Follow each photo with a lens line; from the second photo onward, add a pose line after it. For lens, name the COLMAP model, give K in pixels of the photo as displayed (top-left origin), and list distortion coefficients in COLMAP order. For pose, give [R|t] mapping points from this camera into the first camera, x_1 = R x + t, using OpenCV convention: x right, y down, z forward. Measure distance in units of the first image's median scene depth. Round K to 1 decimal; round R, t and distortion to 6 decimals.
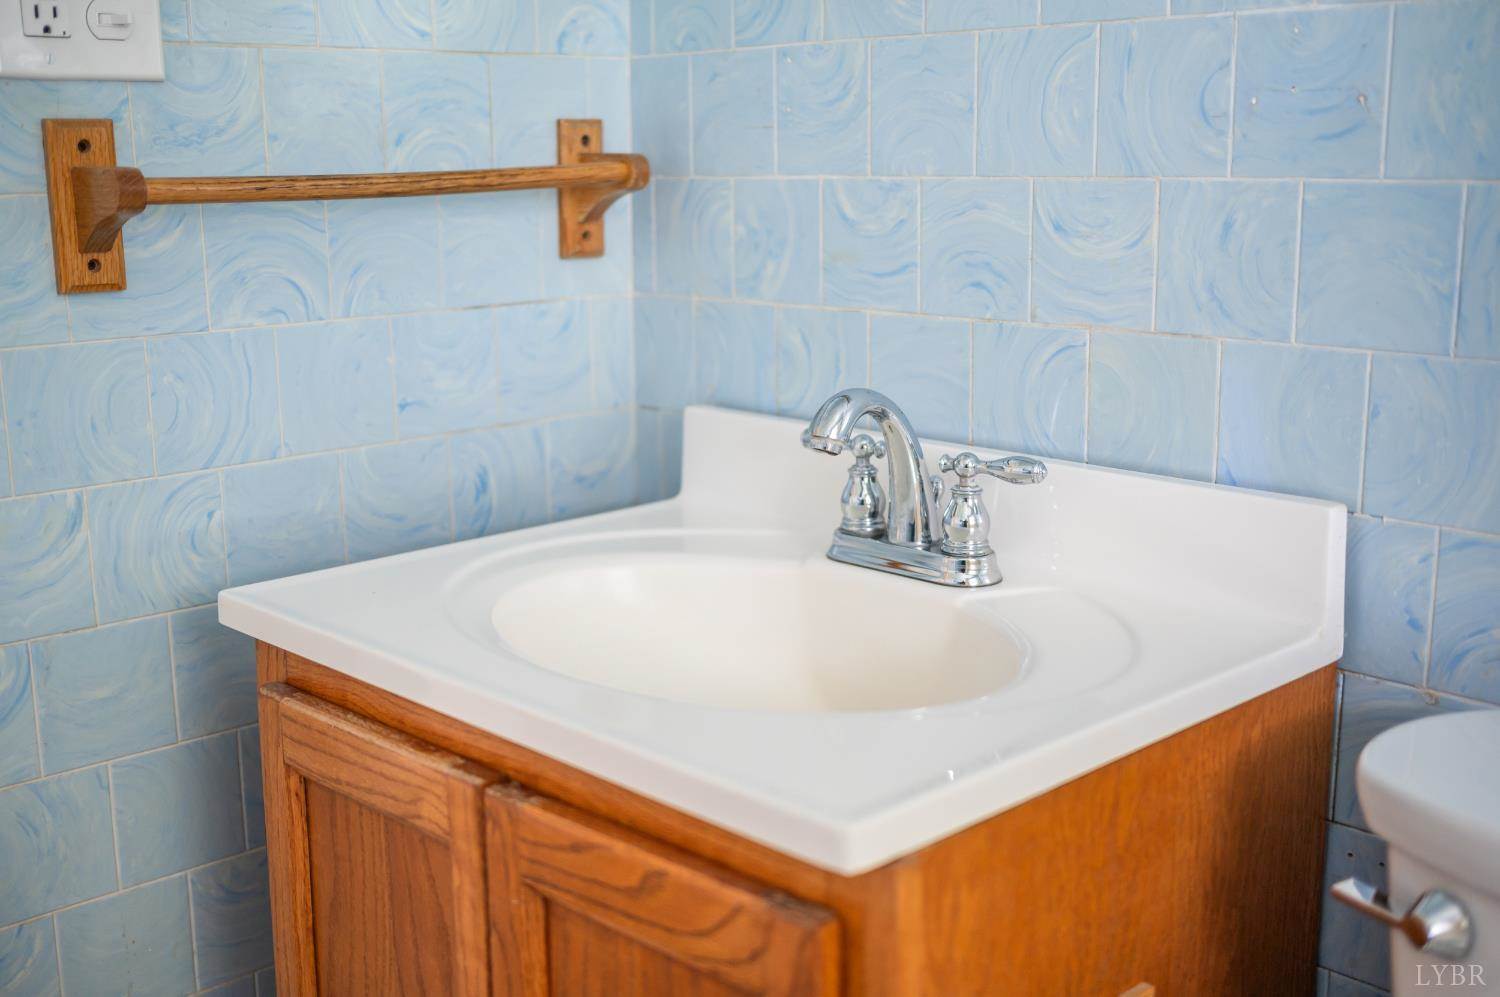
lens RADIAL K [[1712.9, 0, 750.8], [0, 1712.9, 500.1], [0, 0, 1]] dist [0.006423, -0.003623]
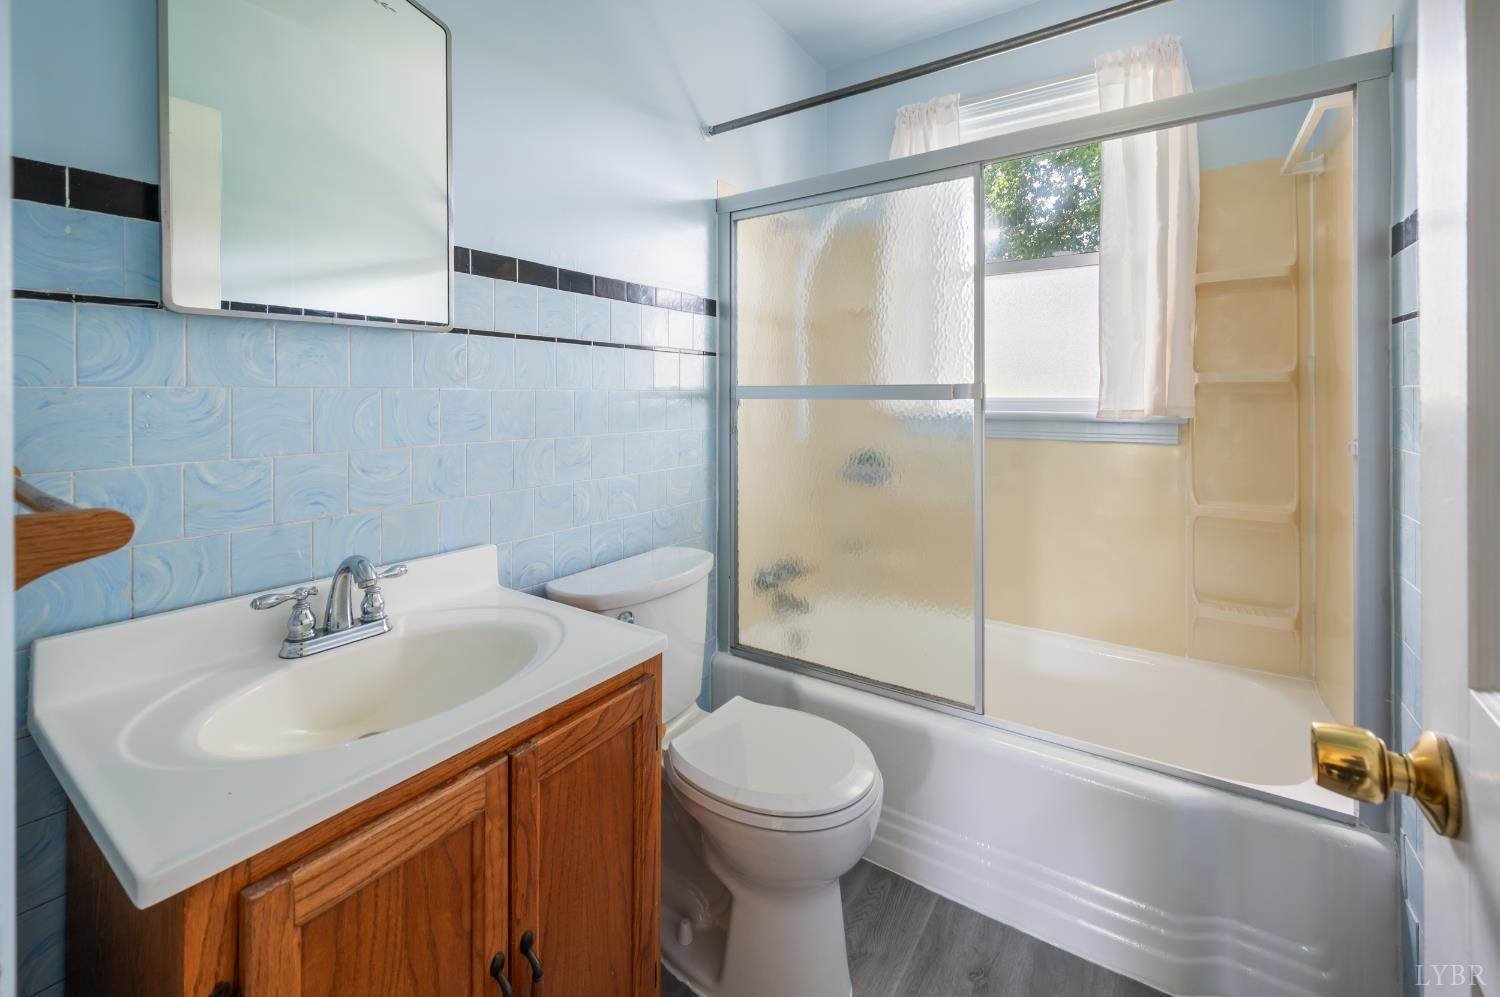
lens RADIAL K [[622.5, 0, 746.4], [0, 622.5, 395.3], [0, 0, 1]] dist [0.000819, -0.000286]
pose [[-0.195894, 0.010656, 0.980567, -0.804725], [0.202434, 0.978842, 0.029805, -0.188388], [-0.959503, 0.204339, -0.193907, 0.667906]]
